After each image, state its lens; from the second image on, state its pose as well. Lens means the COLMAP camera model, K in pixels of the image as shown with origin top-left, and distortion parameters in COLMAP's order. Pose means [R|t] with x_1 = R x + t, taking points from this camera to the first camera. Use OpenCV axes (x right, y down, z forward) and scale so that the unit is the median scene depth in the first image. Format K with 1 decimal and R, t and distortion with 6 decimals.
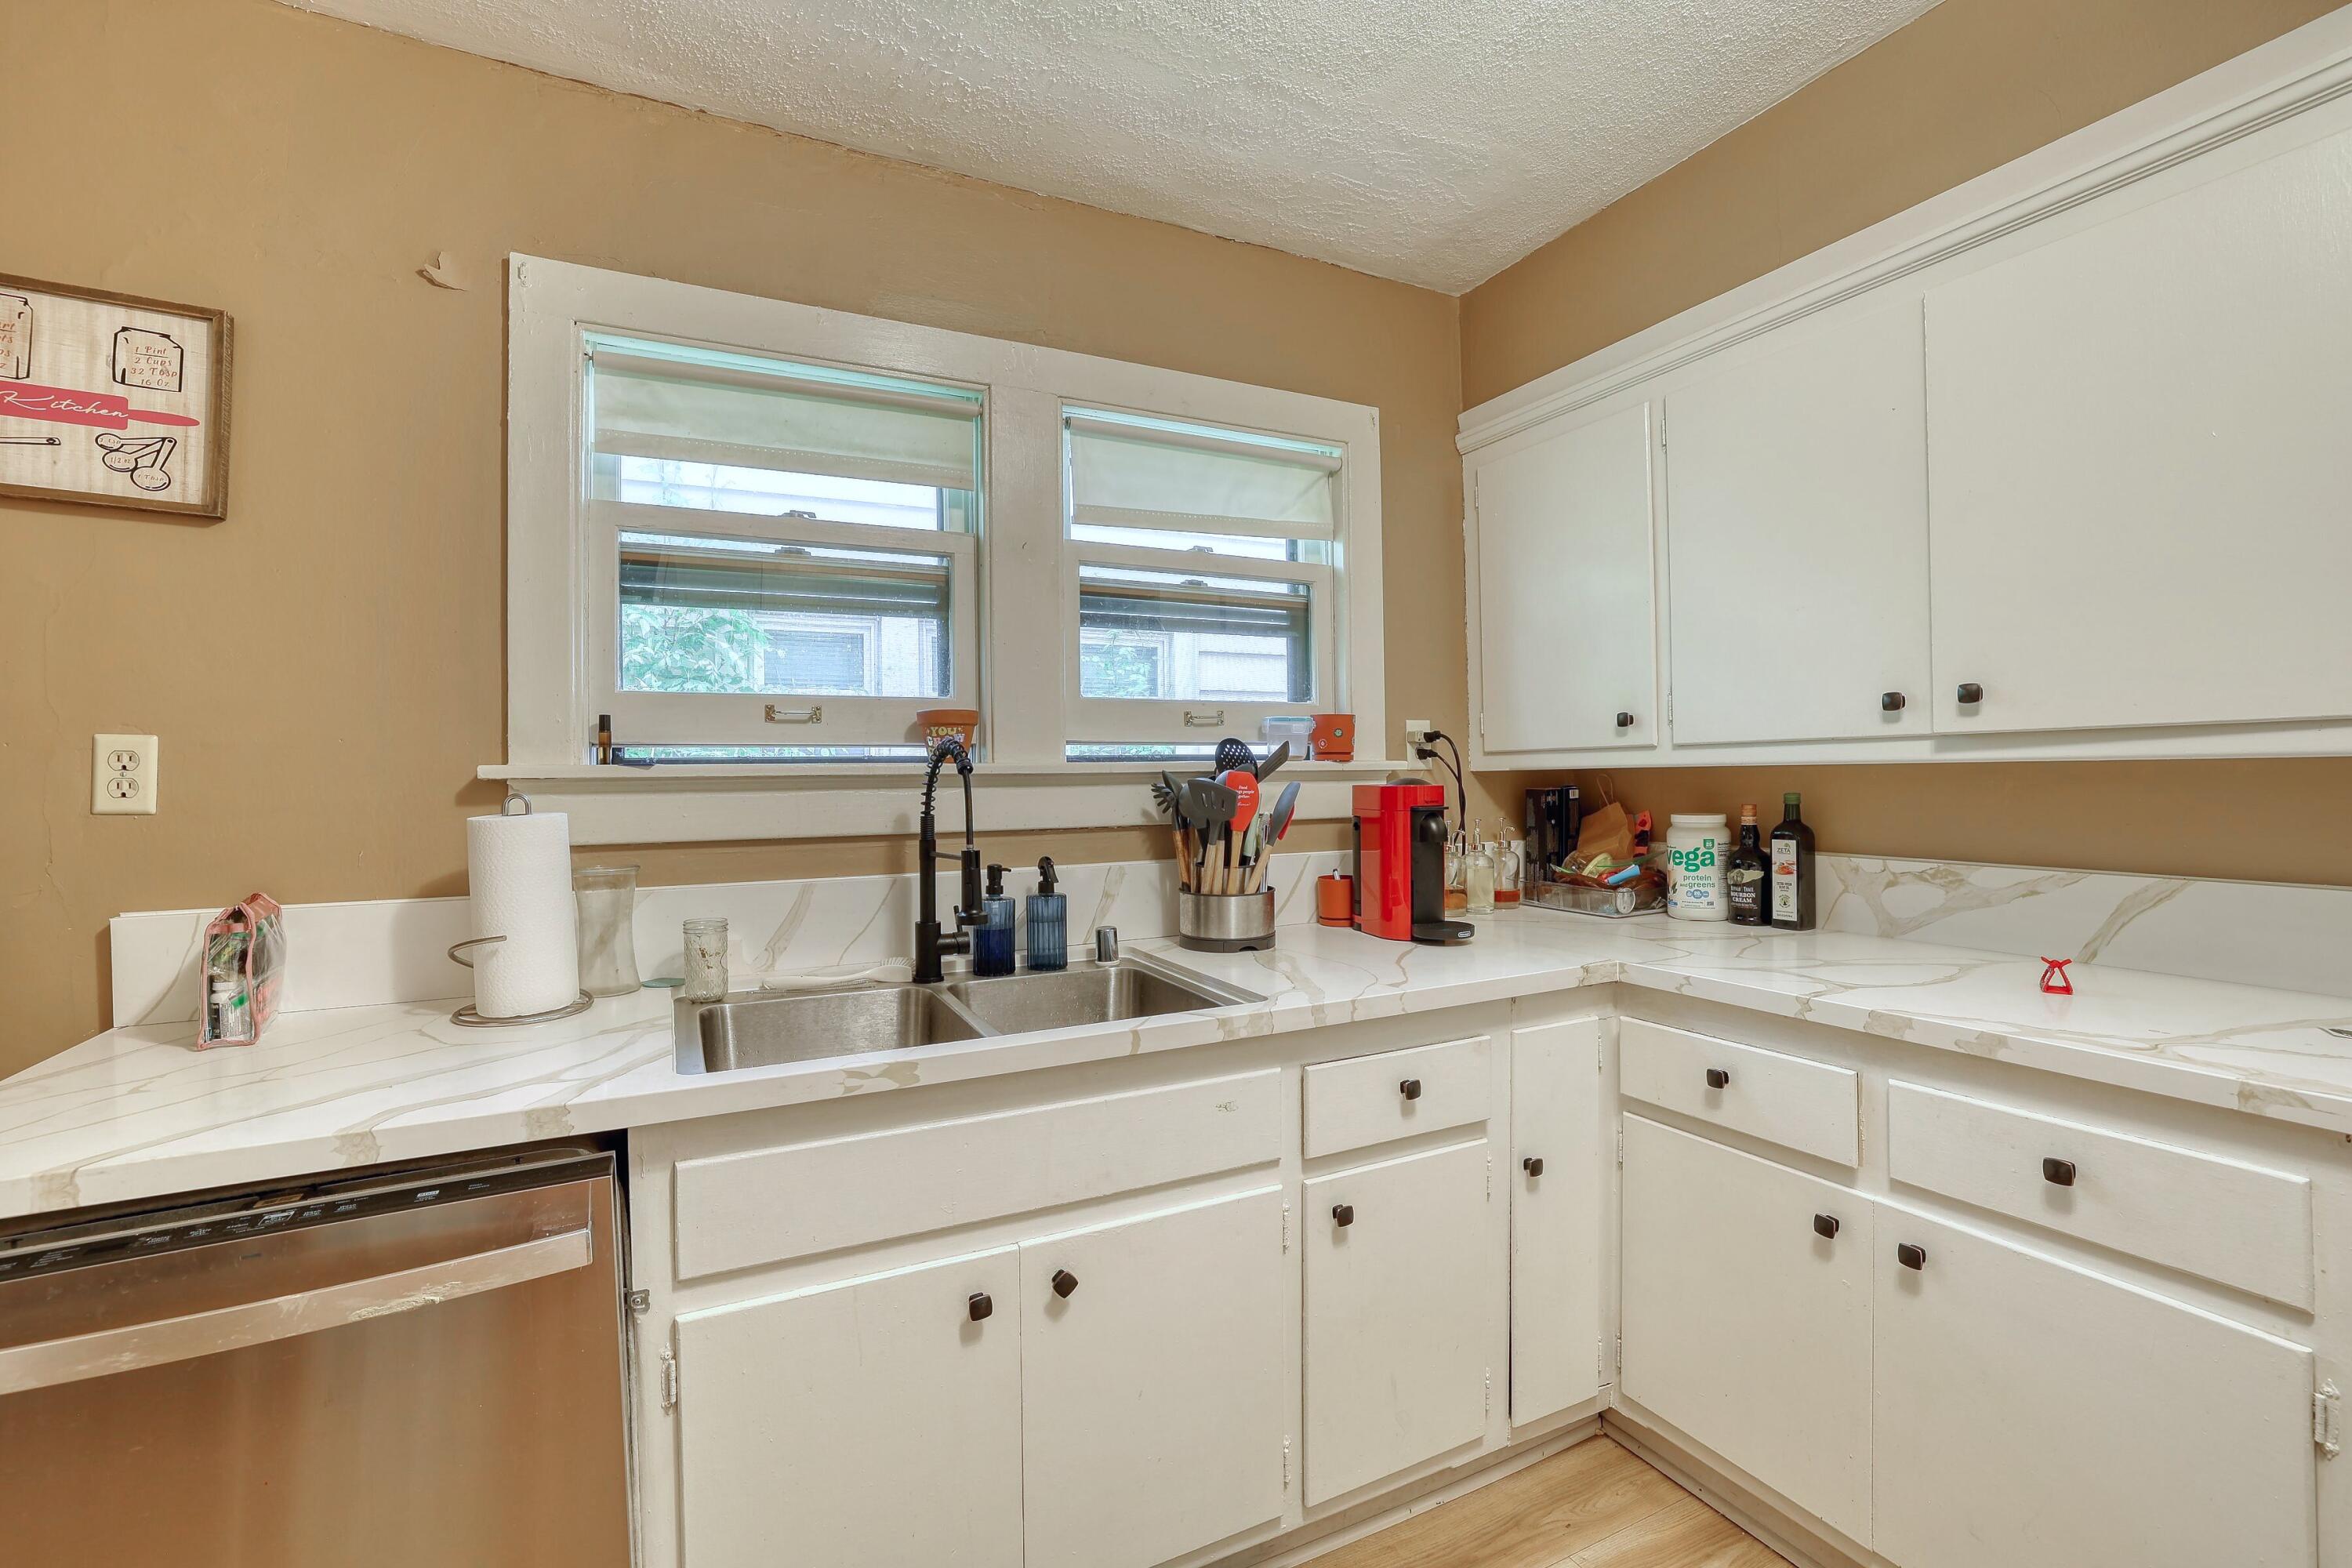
lens RADIAL K [[1010.6, 0, 1171.4], [0, 1010.6, 776.8], [0, 0, 1]] dist [-0.042827, 0.015127]
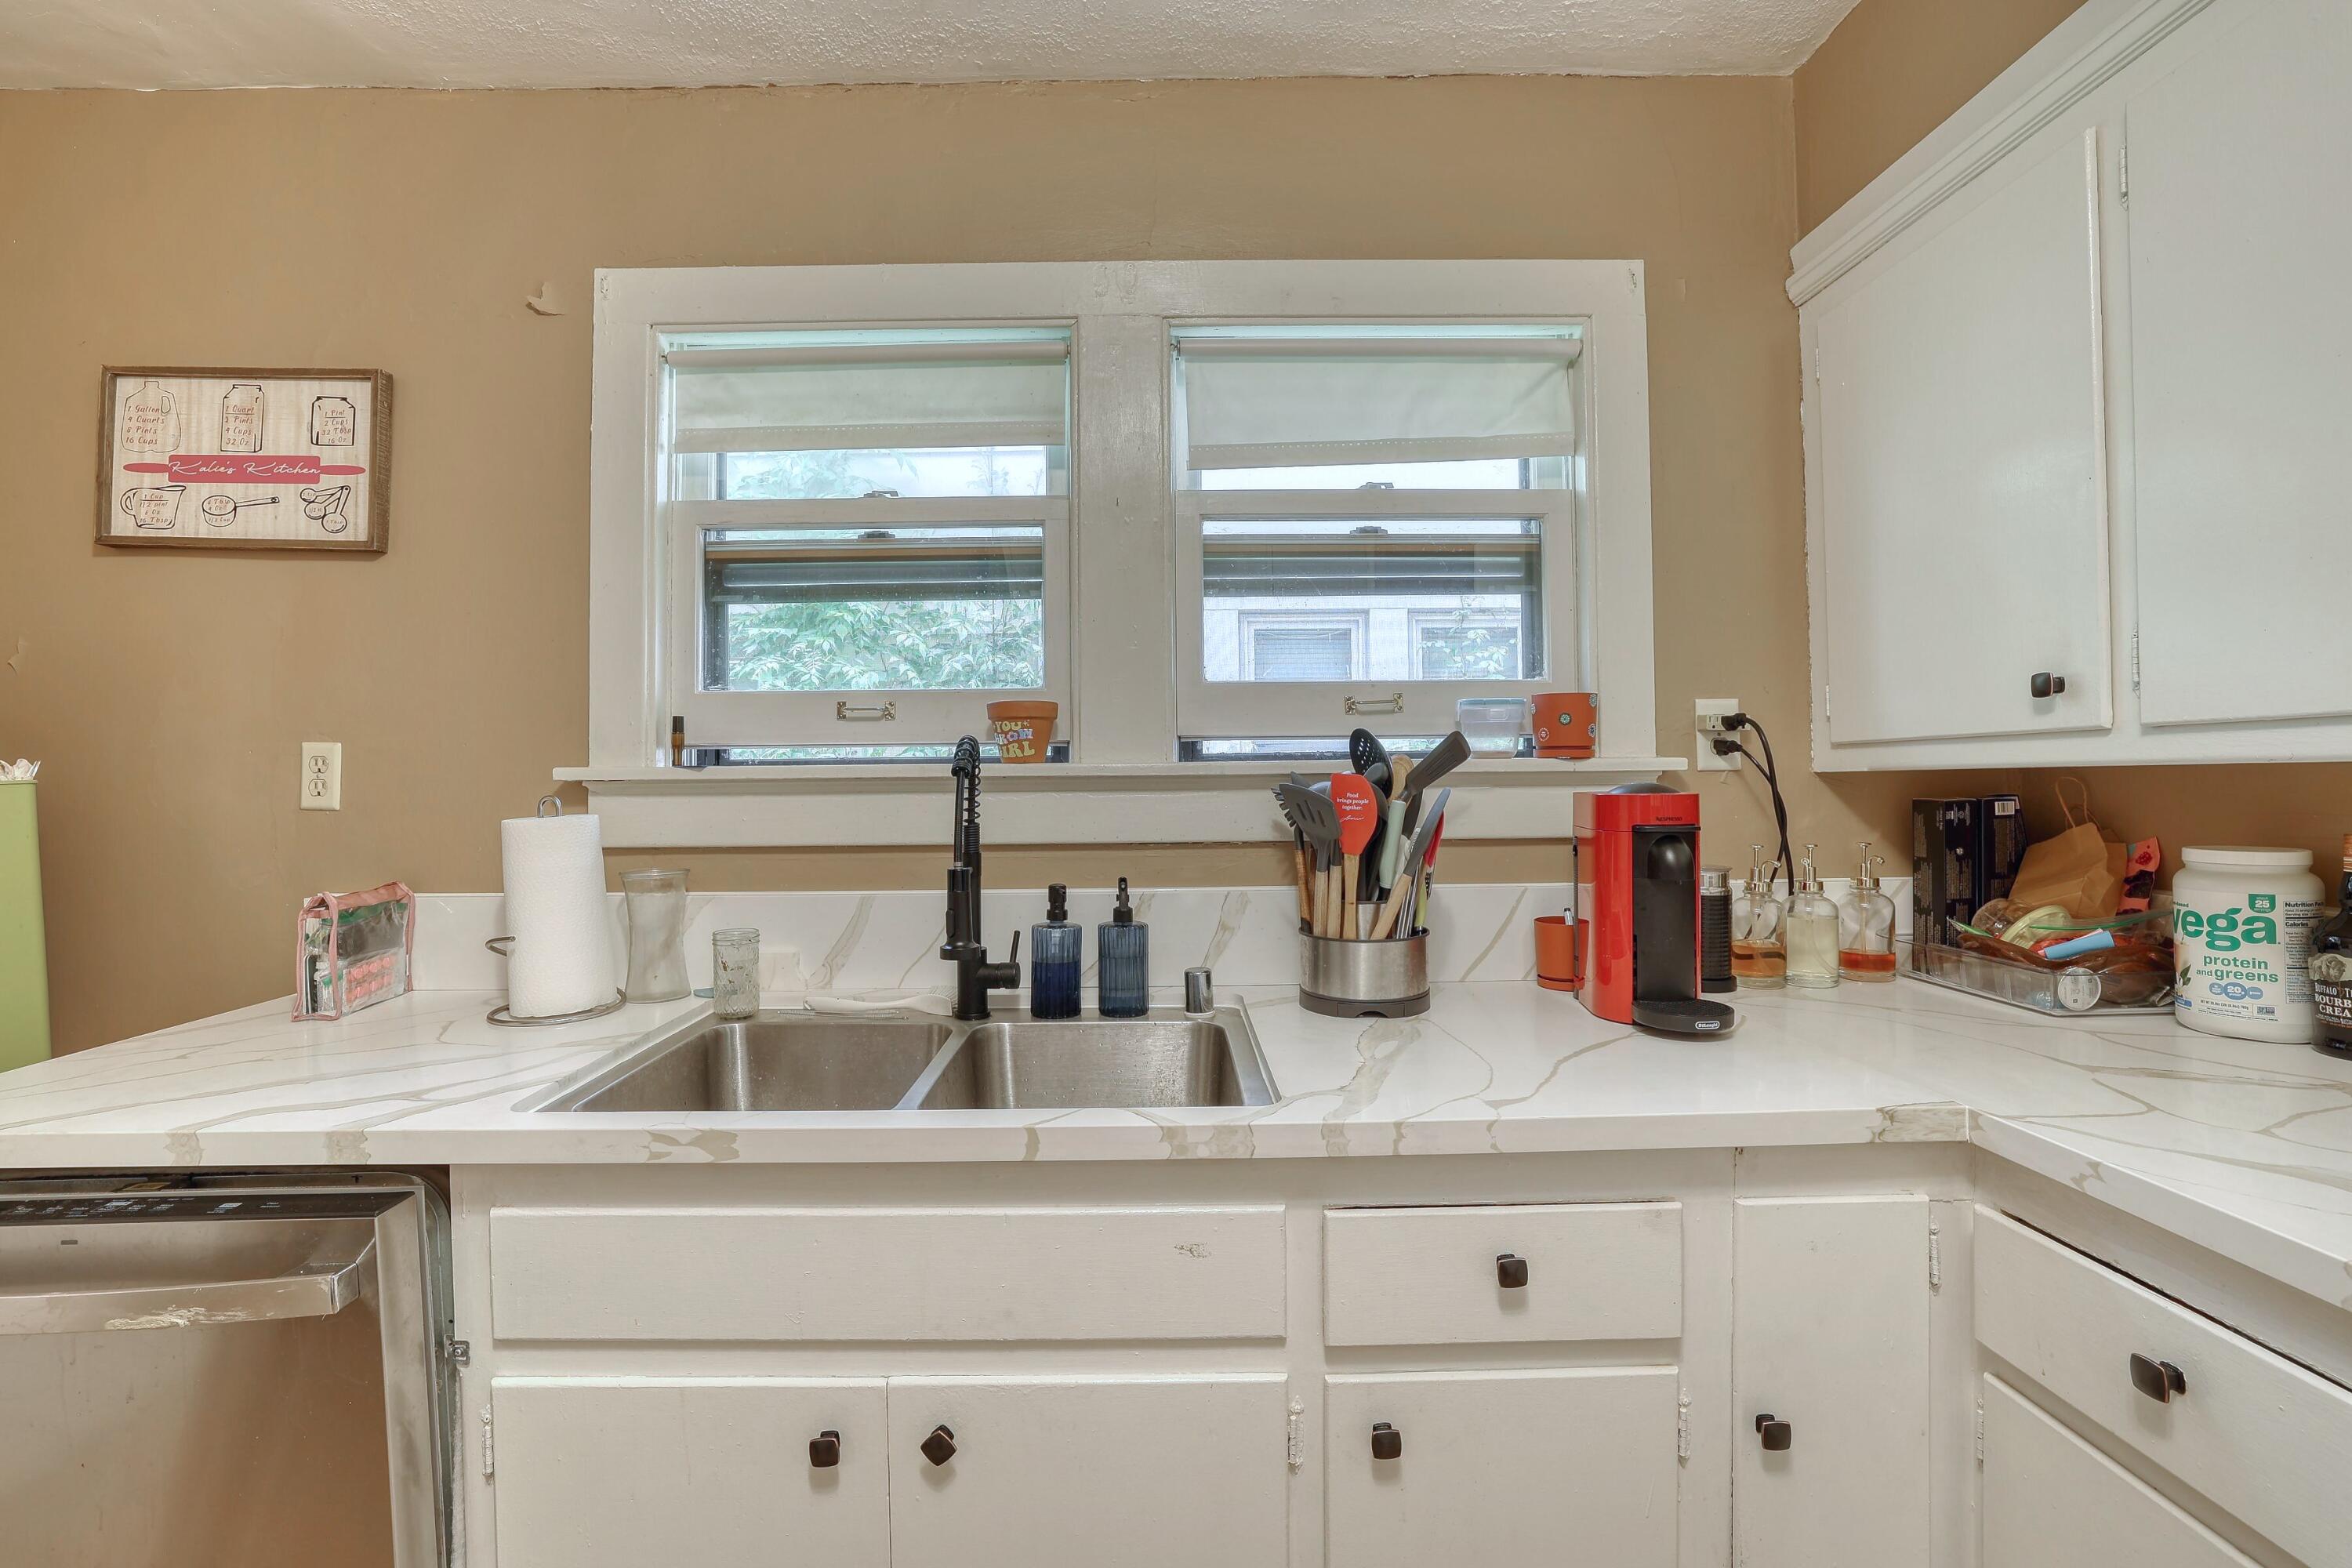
lens RADIAL K [[1010.6, 0, 1171.4], [0, 1010.6, 776.8], [0, 0, 1]] dist [-0.042827, 0.015127]
pose [[0.897673, 0.001765, -0.440659, 0.279641], [-0.001690, 0.999998, 0.000563, -0.002988], [0.440659, 0.000239, 0.897674, 0.290283]]
